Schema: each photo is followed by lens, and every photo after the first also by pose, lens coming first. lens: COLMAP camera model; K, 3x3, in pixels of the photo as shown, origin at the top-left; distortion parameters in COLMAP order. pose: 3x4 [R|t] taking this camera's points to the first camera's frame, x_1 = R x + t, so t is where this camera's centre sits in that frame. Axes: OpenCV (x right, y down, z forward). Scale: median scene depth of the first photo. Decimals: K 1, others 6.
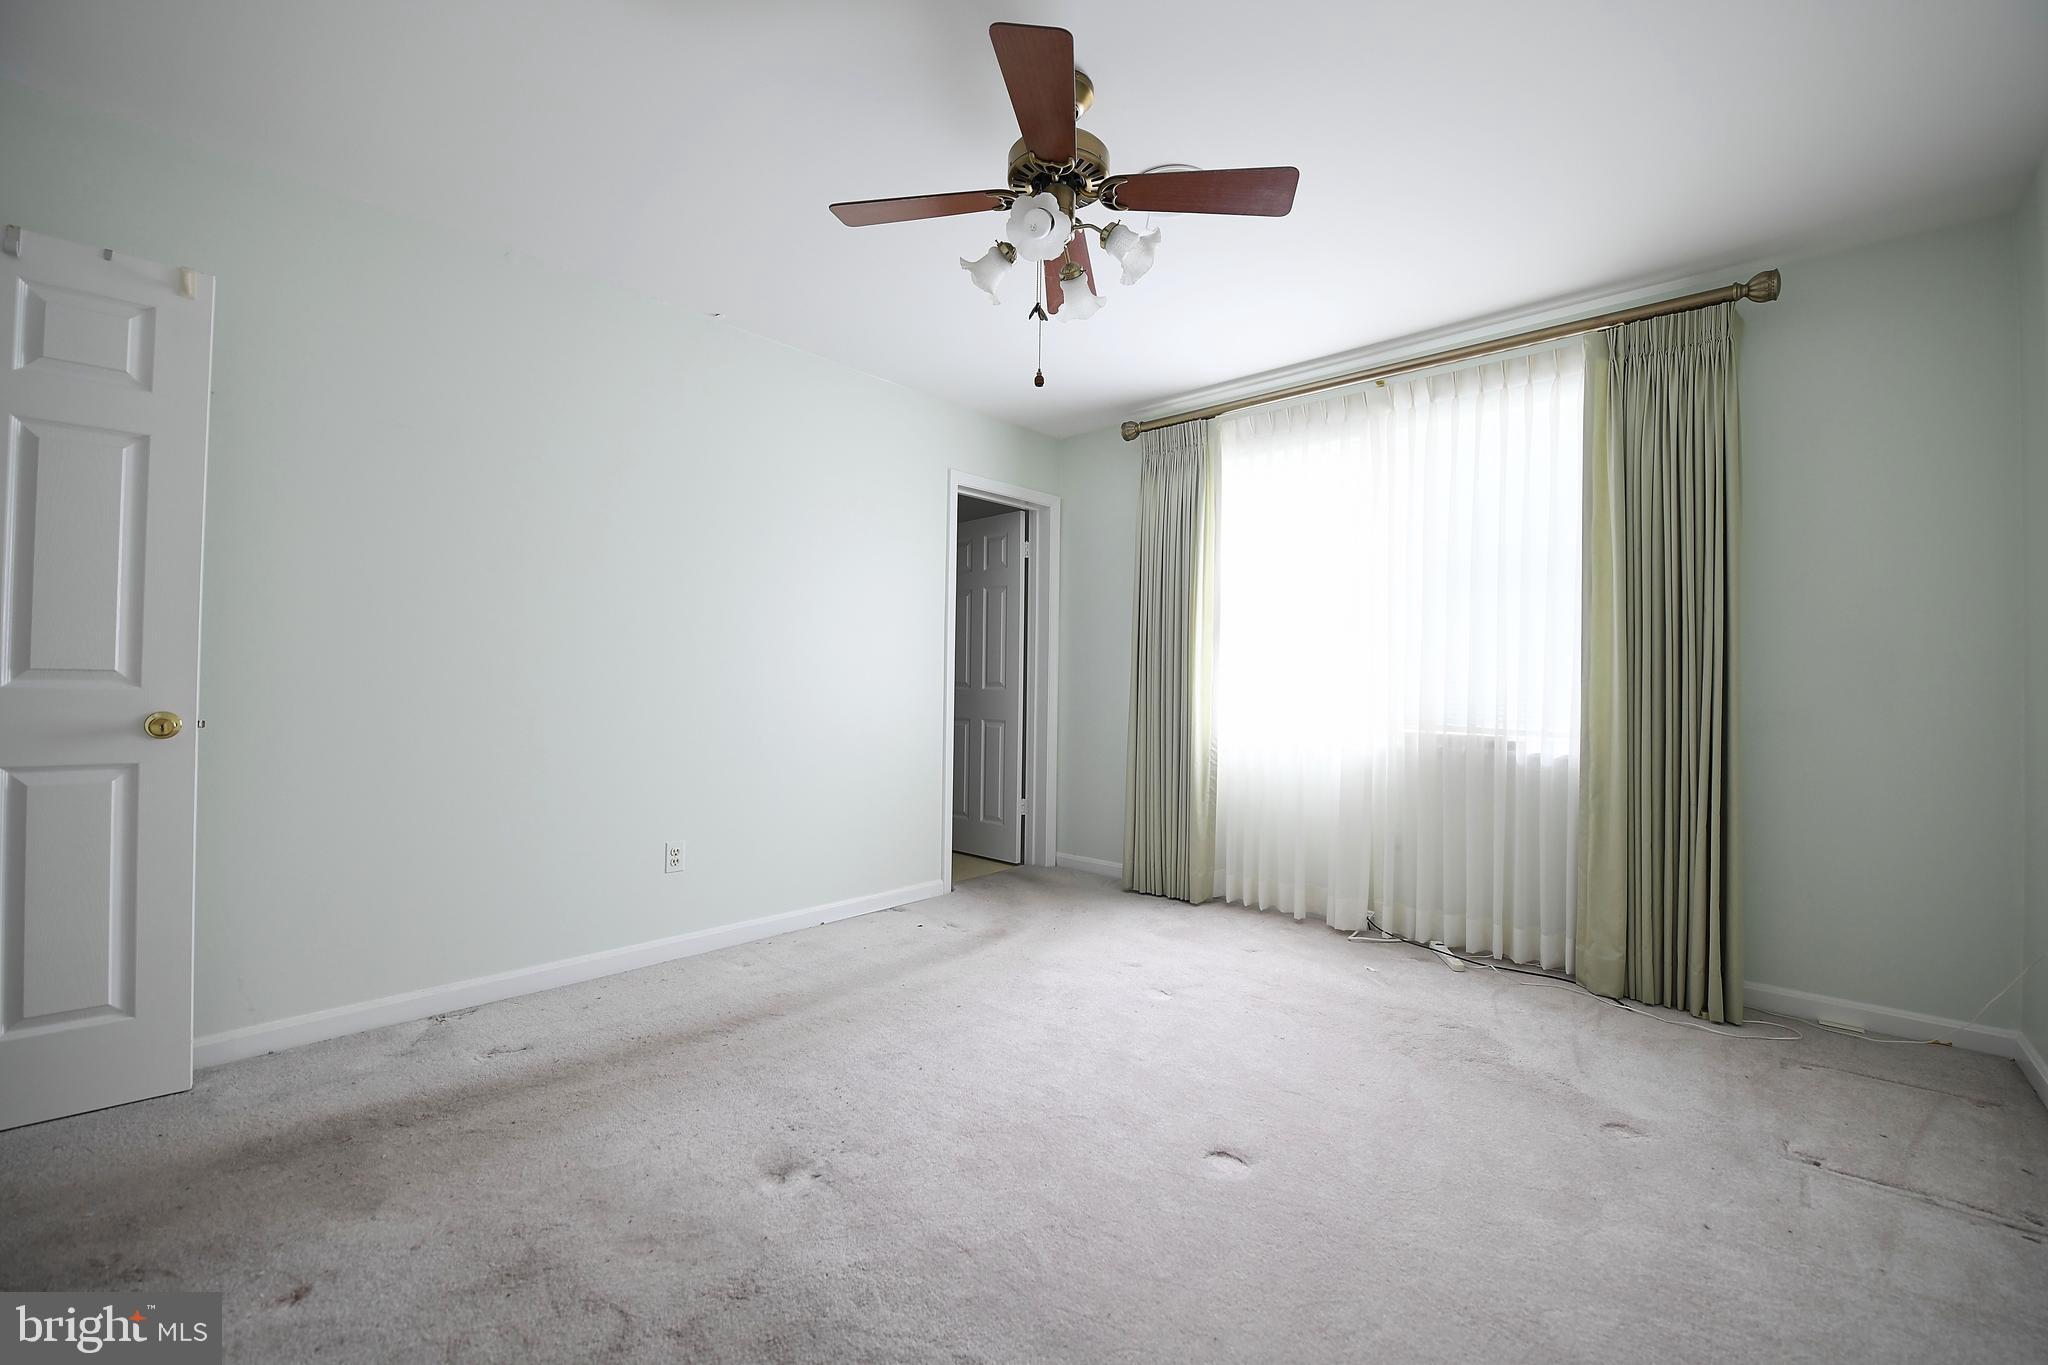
lens RADIAL K [[854.5, 0, 1056.1], [0, 854.5, 676.0], [0, 0, 1]] dist [-0.020116, -0.000116]
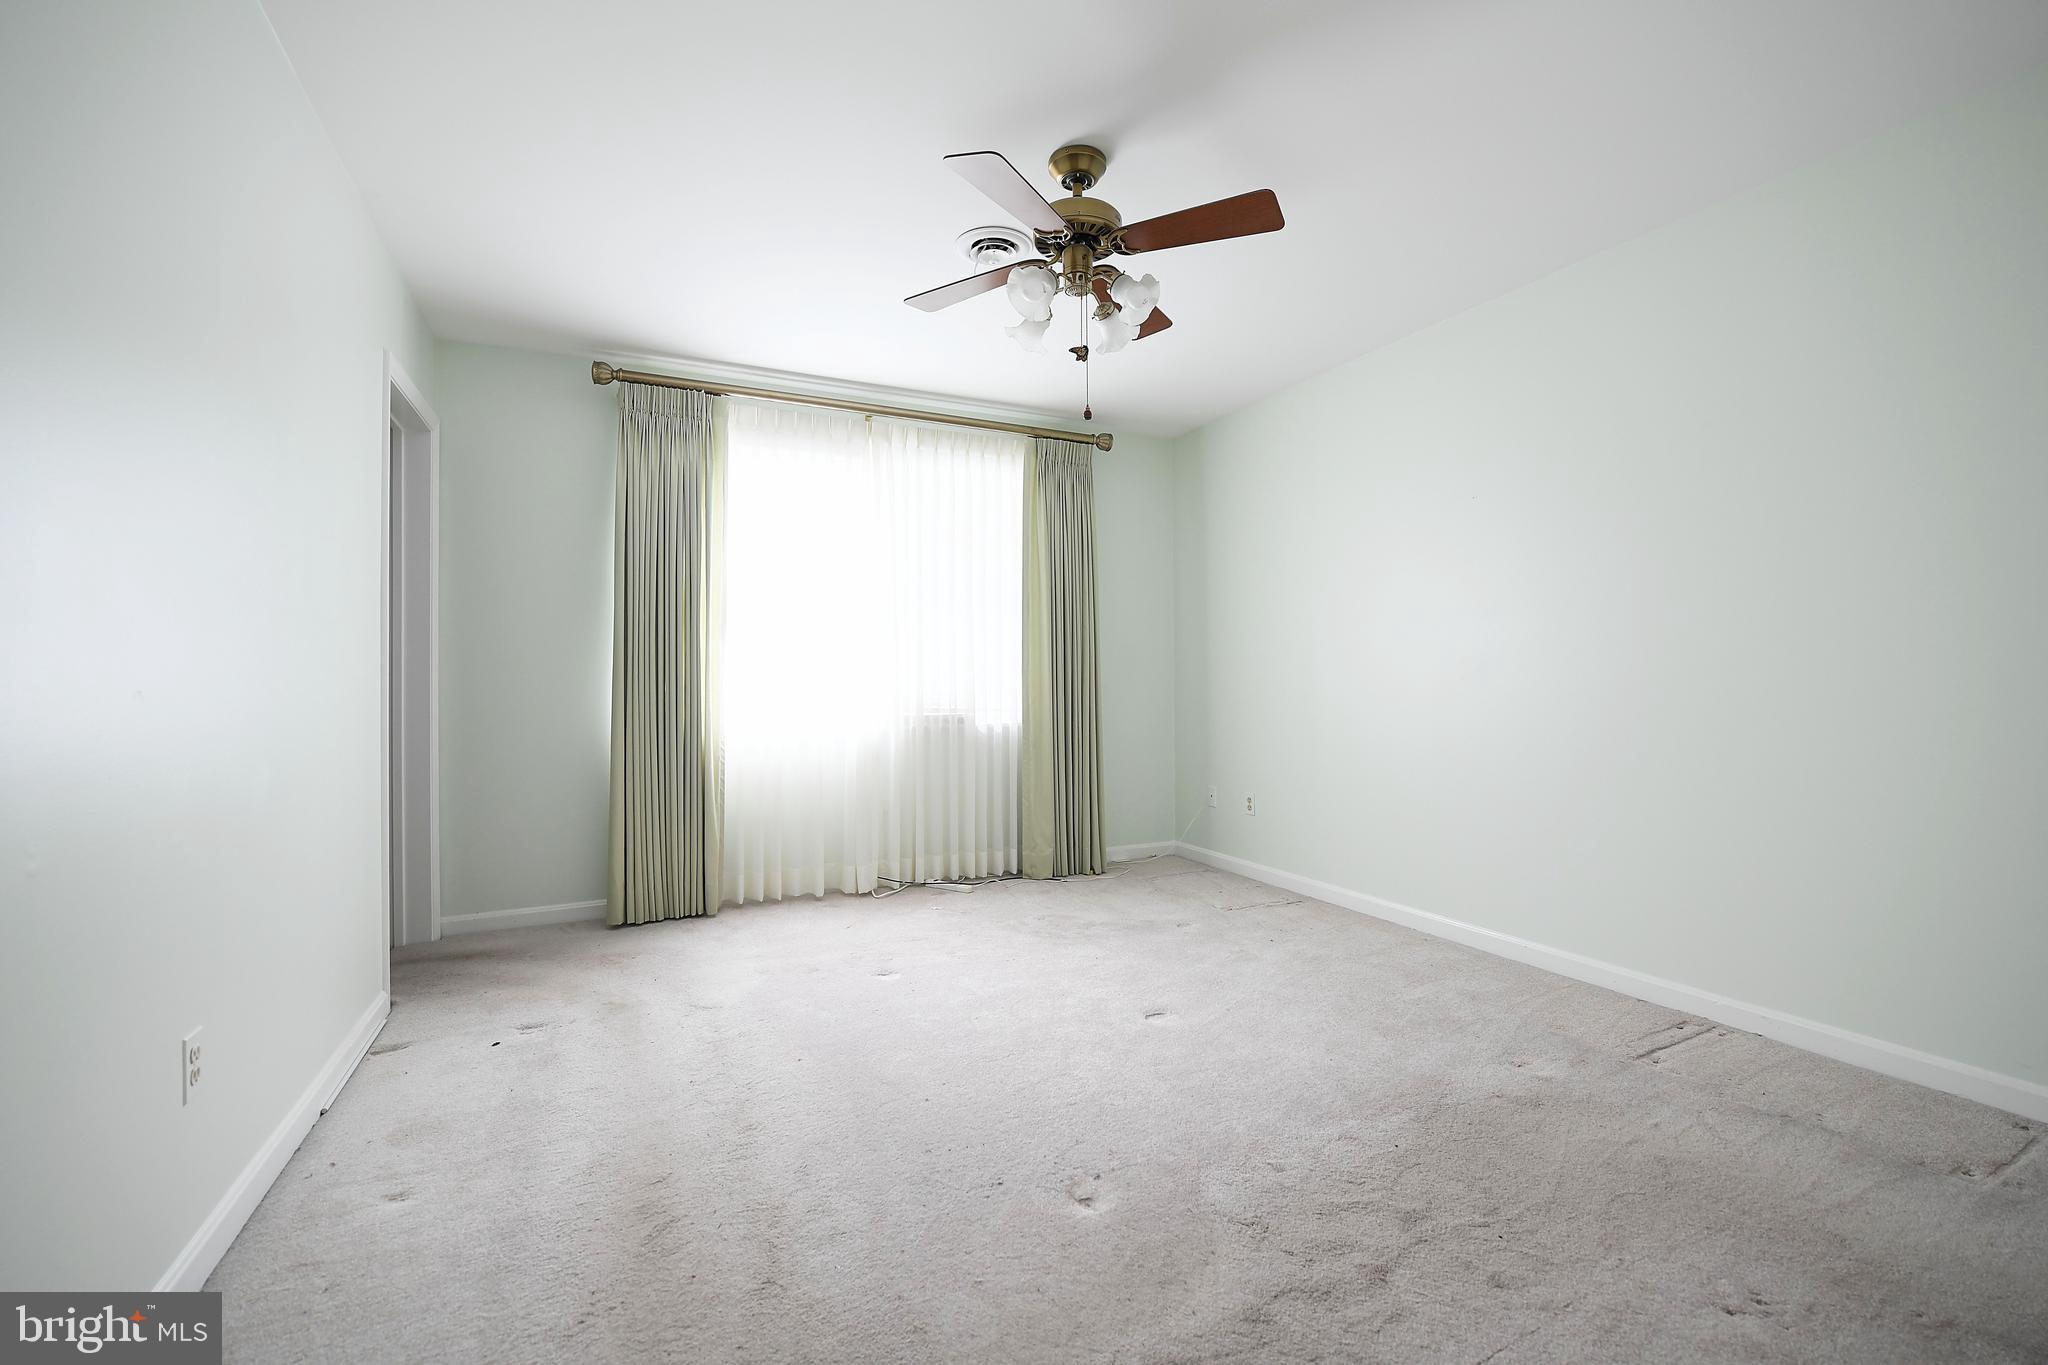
lens RADIAL K [[854.5, 0, 1056.1], [0, 854.5, 676.0], [0, 0, 1]] dist [-0.020116, -0.000116]
pose [[0.356754, -0.011716, 0.934125, -0.701701], [0.001762, 0.999928, 0.011869, -0.004763], [-0.934197, -0.002588, 0.356749, 0.395762]]
